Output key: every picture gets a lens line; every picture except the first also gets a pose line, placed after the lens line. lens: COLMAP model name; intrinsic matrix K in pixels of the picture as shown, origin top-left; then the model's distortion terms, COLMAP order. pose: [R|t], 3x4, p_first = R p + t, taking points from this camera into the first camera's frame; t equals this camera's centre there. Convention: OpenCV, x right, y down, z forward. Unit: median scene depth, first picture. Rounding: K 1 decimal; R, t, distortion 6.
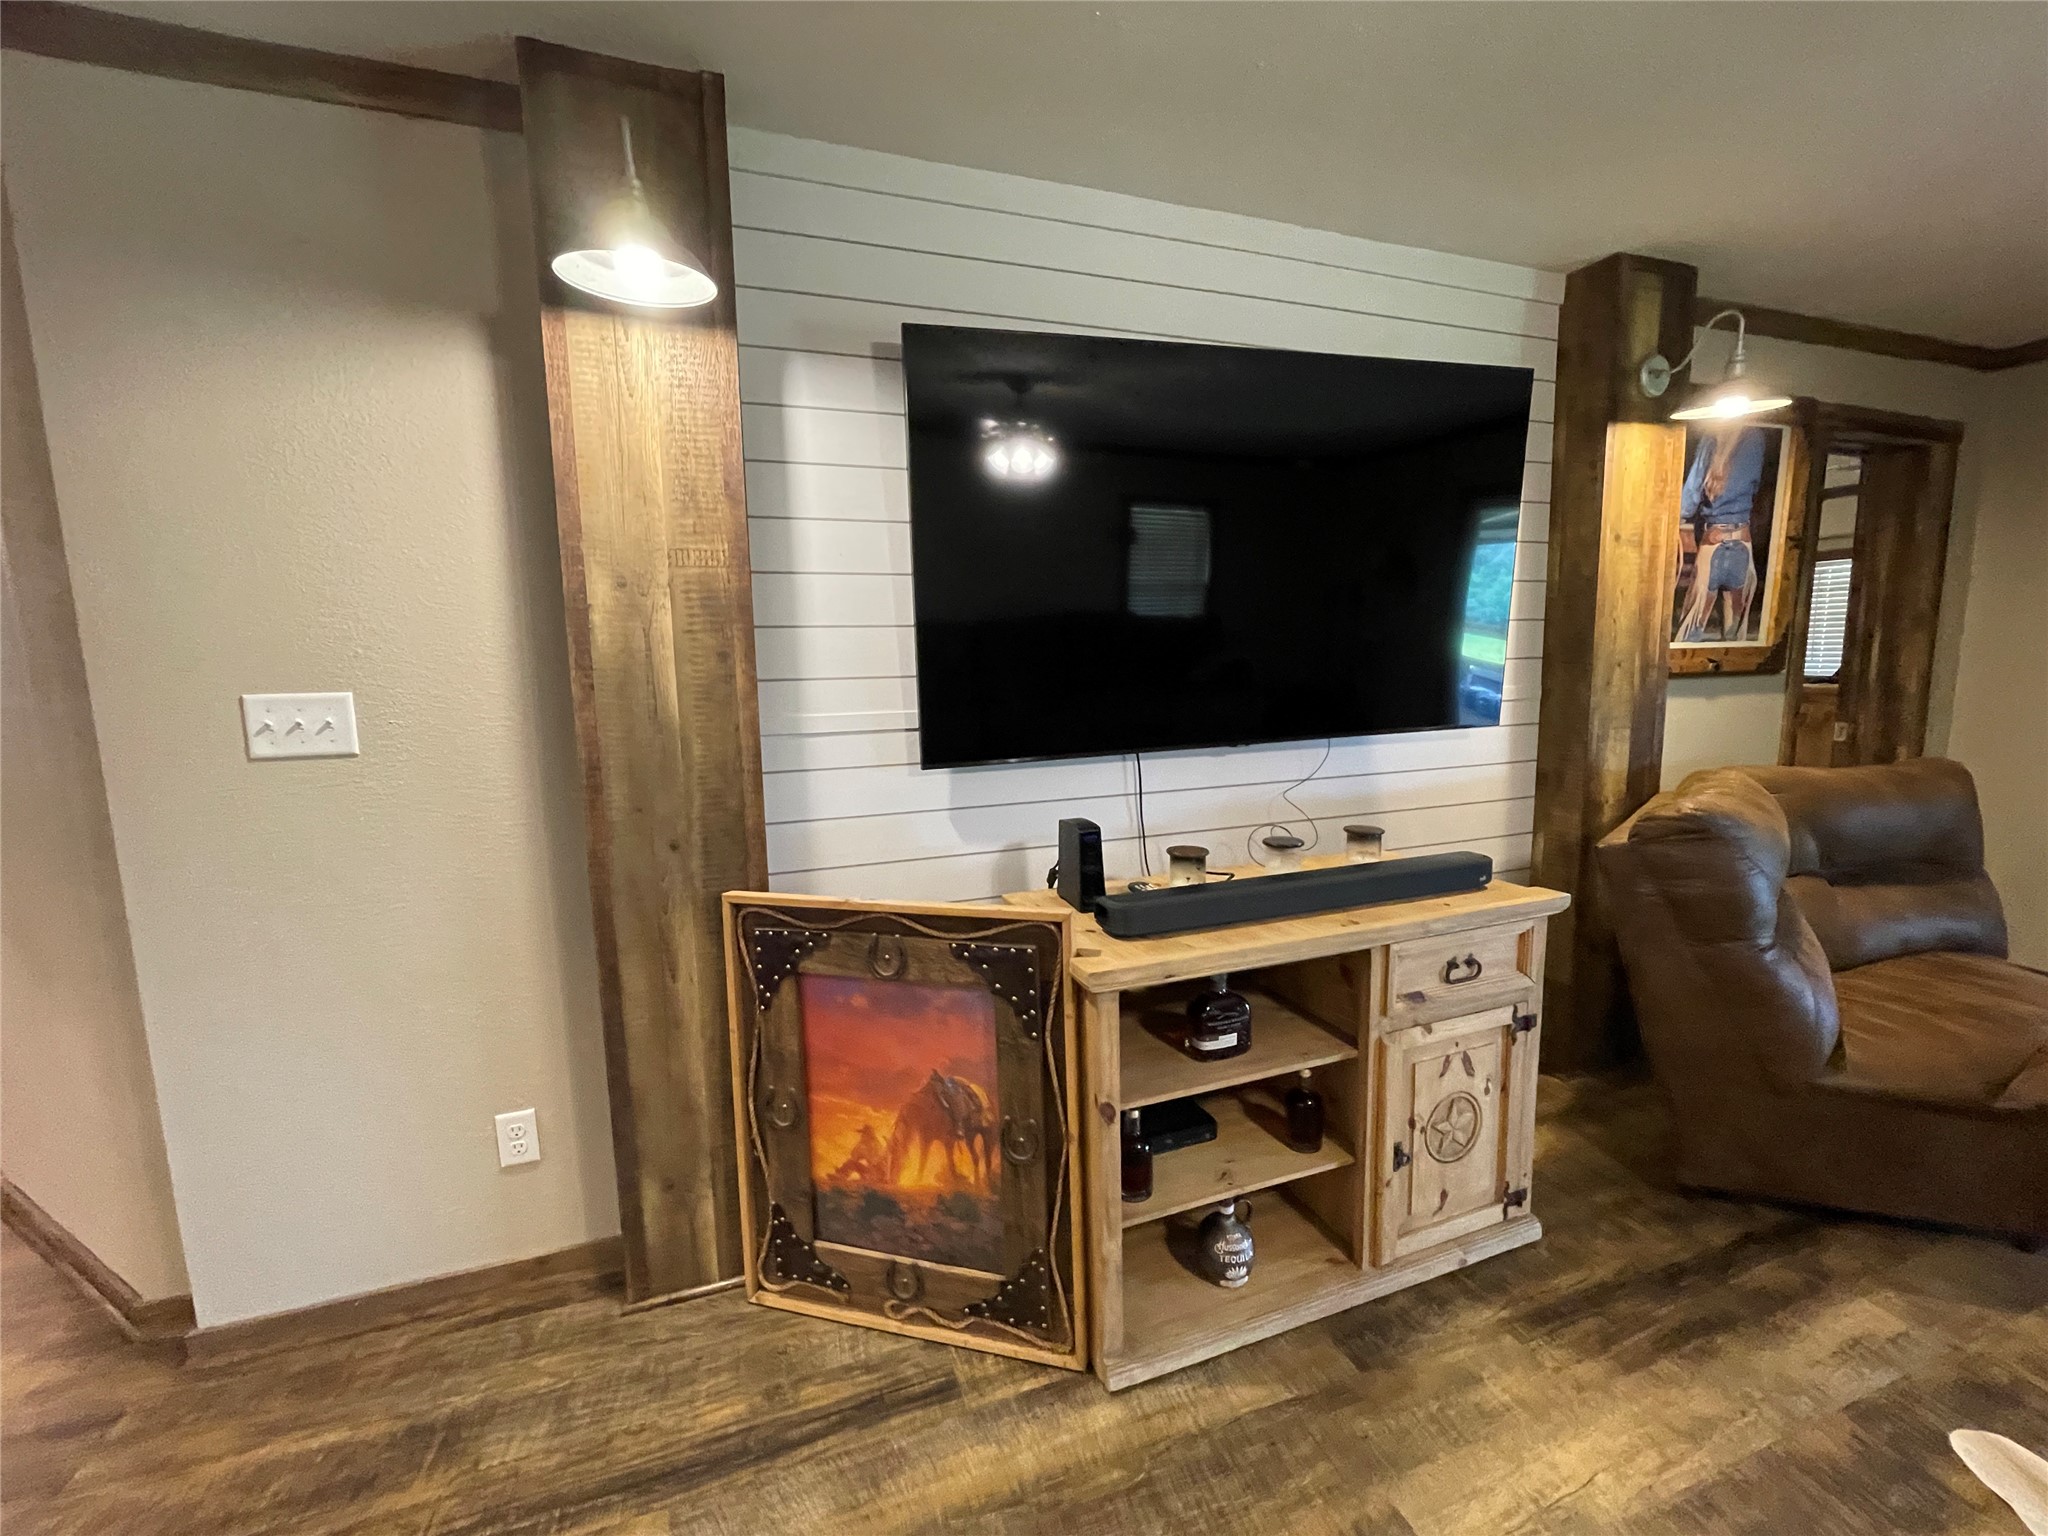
lens RADIAL K [[834.7, 0, 1032.6], [0, 834.7, 765.8], [0, 0, 1]] dist [-0.000845, -0.000254]
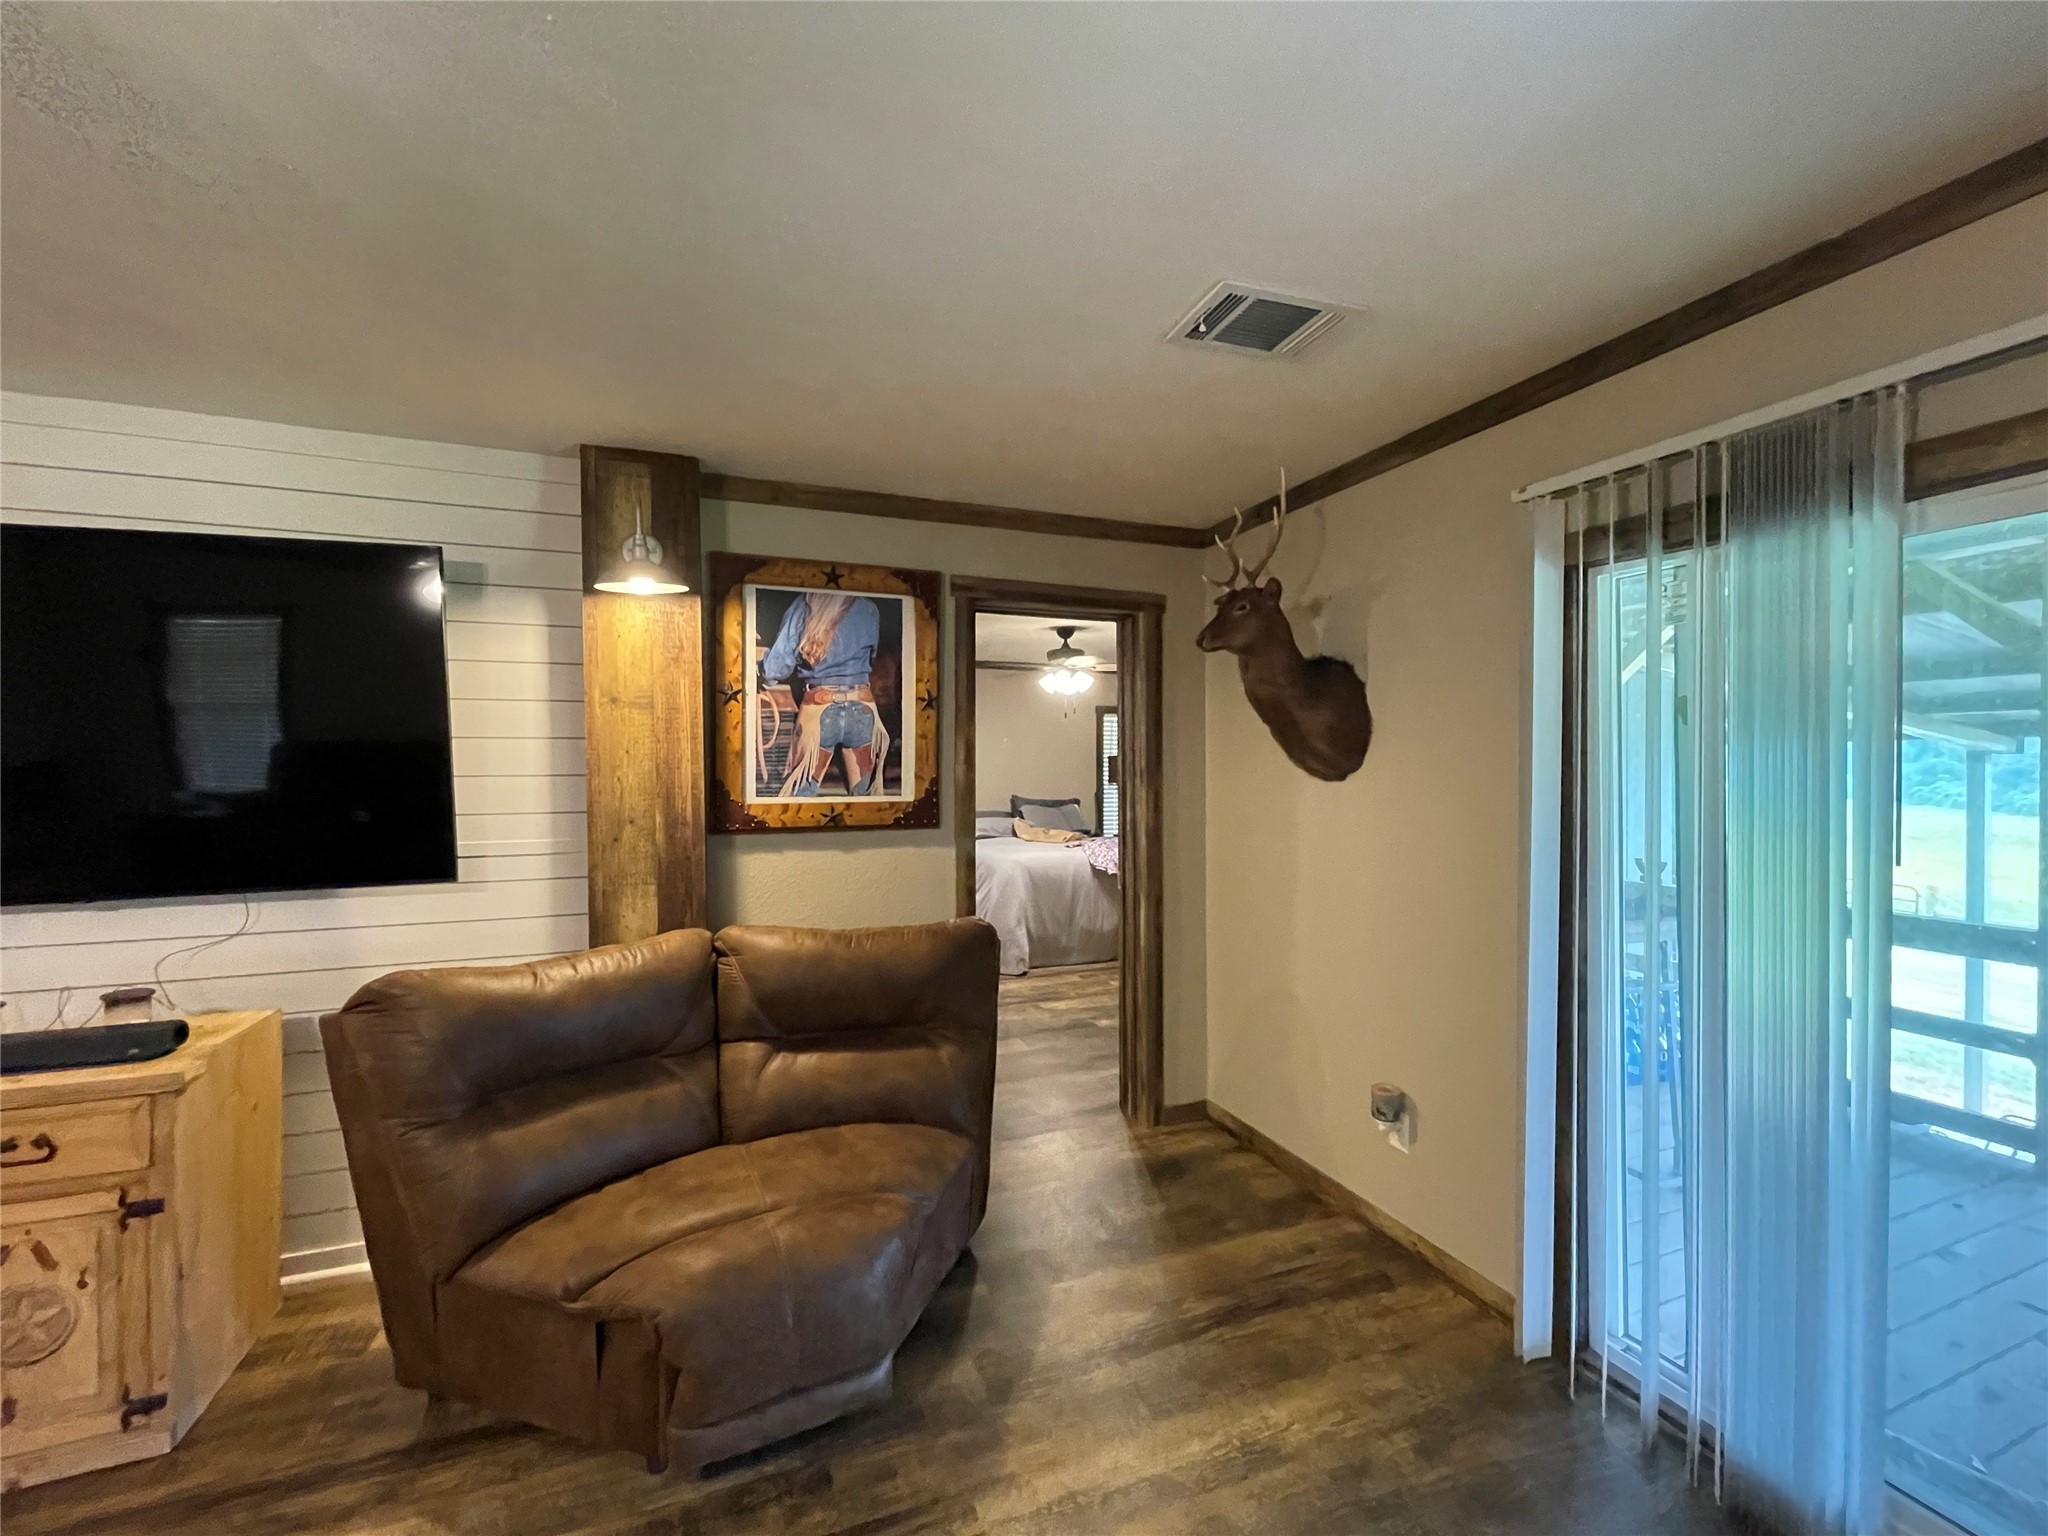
lens RADIAL K [[834.7, 0, 1035.7], [0, 834.7, 767.4], [0, 0, 1]] dist [-0.000845, -0.000254]
pose [[0.999155, 0.017048, 0.037407, 1.168435], [-0.011826, 0.990692, -0.135605, -0.054798], [-0.039370, 0.135048, 0.990057, -0.037301]]
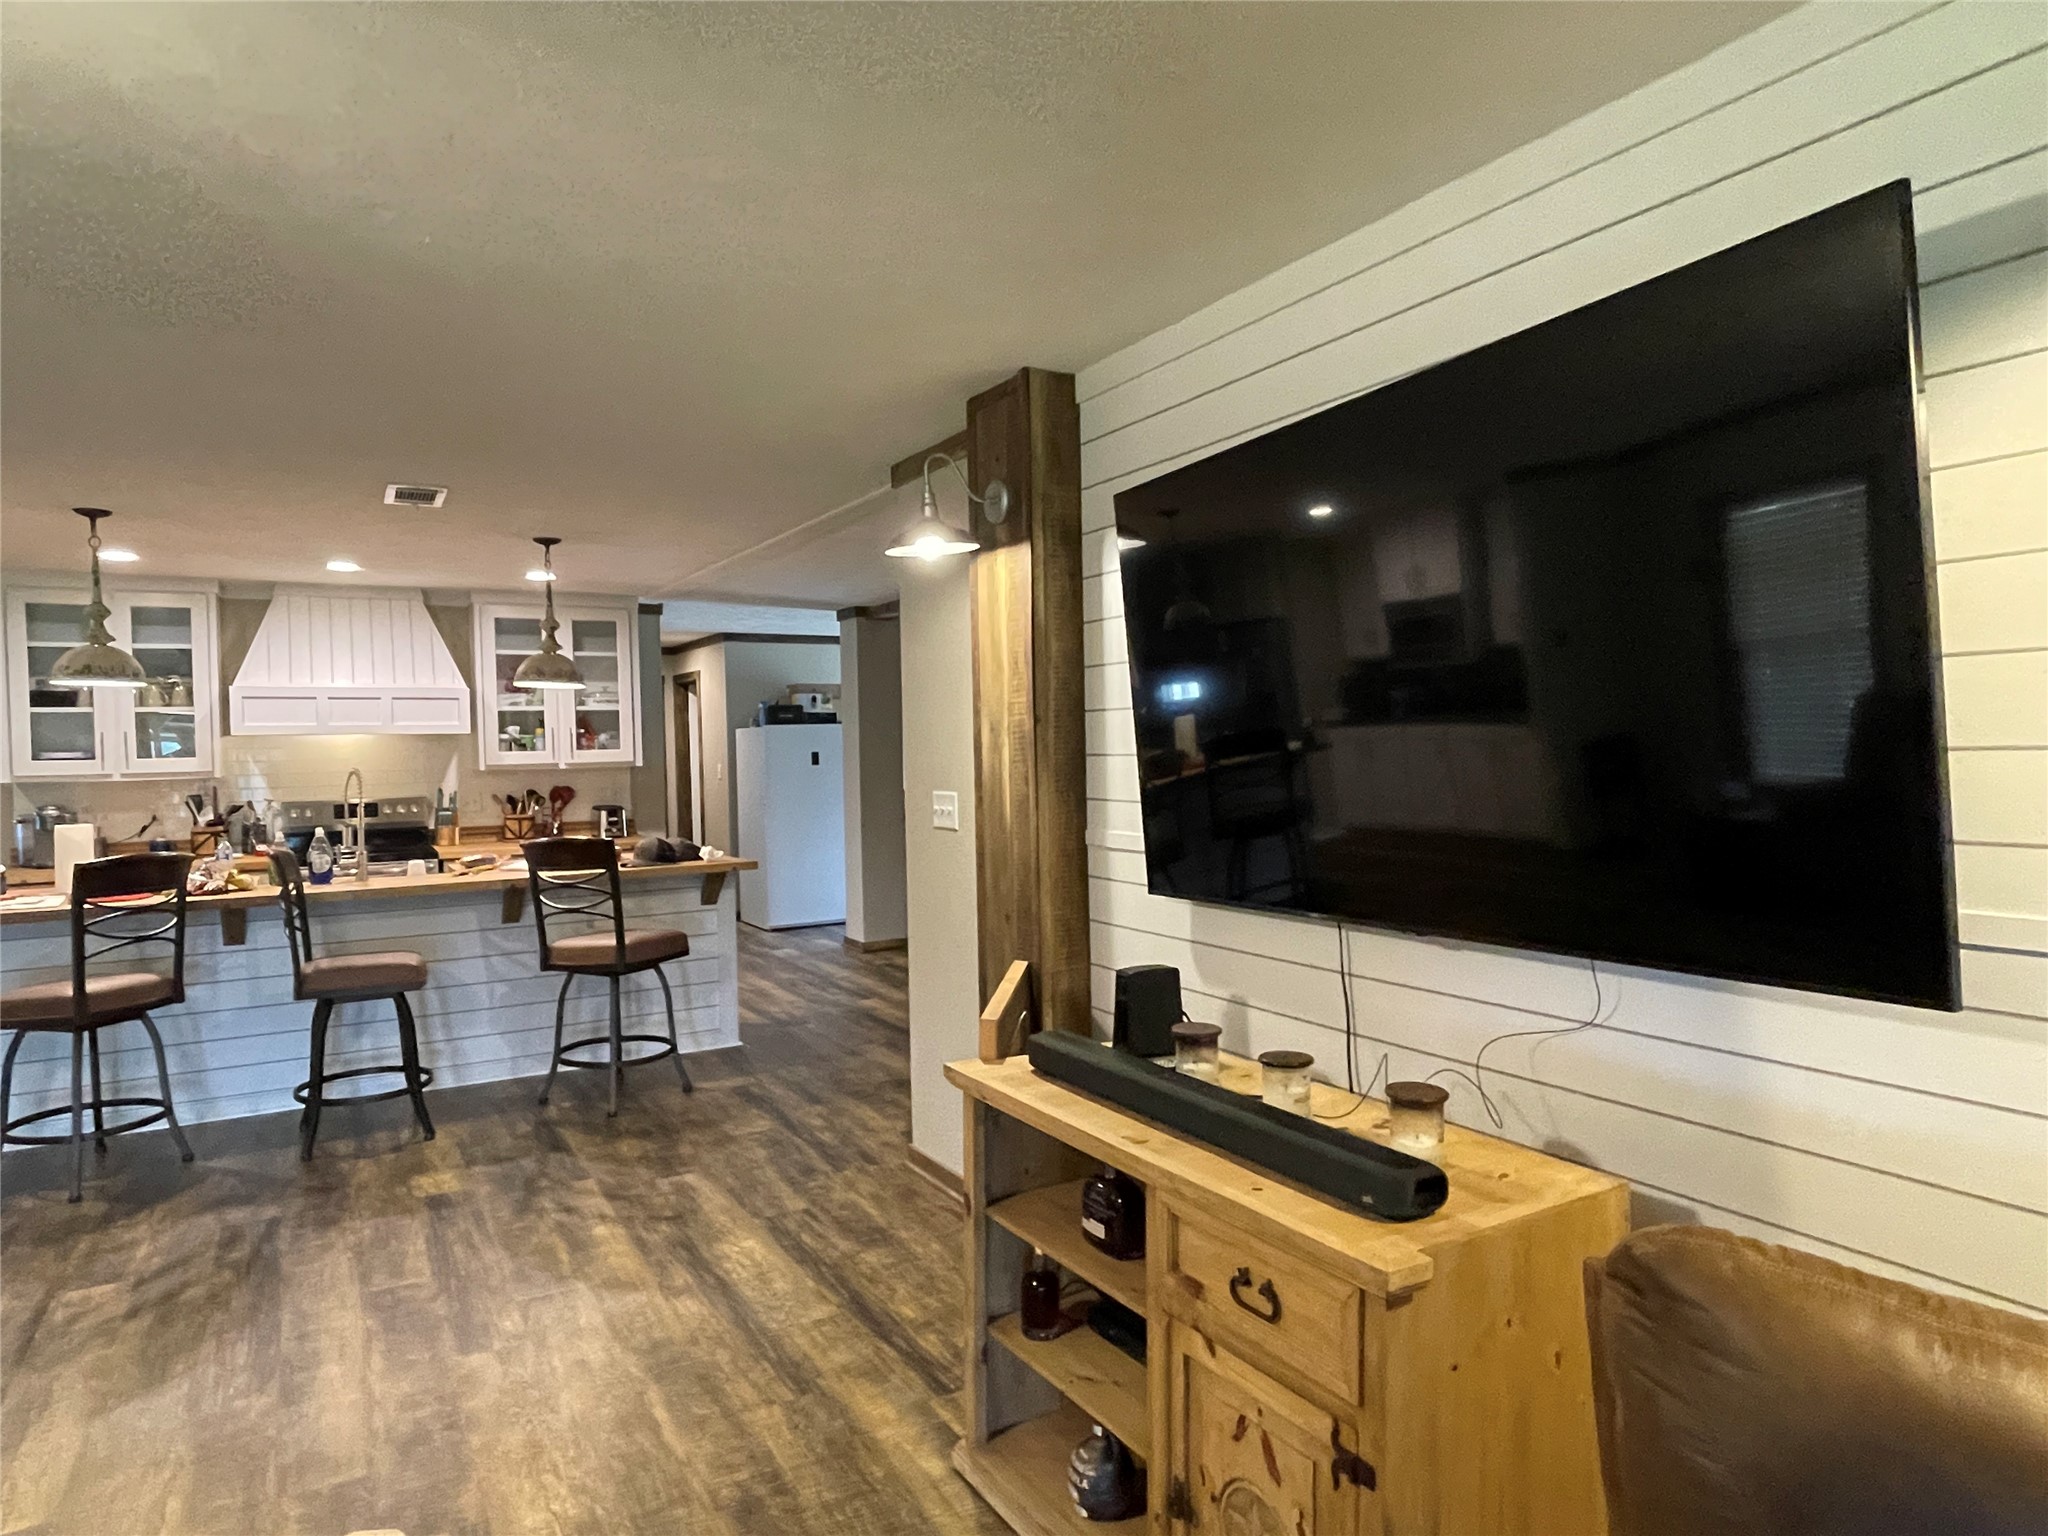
lens RADIAL K [[1208.3, 0, 980.0], [0, 1208.3, 776.0], [0, 0, 1]] dist [-0.003779, 0.003858]
pose [[0.164023, 0.039640, -0.985660, 1.009119], [-0.119046, 0.992685, 0.020112, -0.113442], [0.979247, 0.114040, 0.167543, 0.413090]]
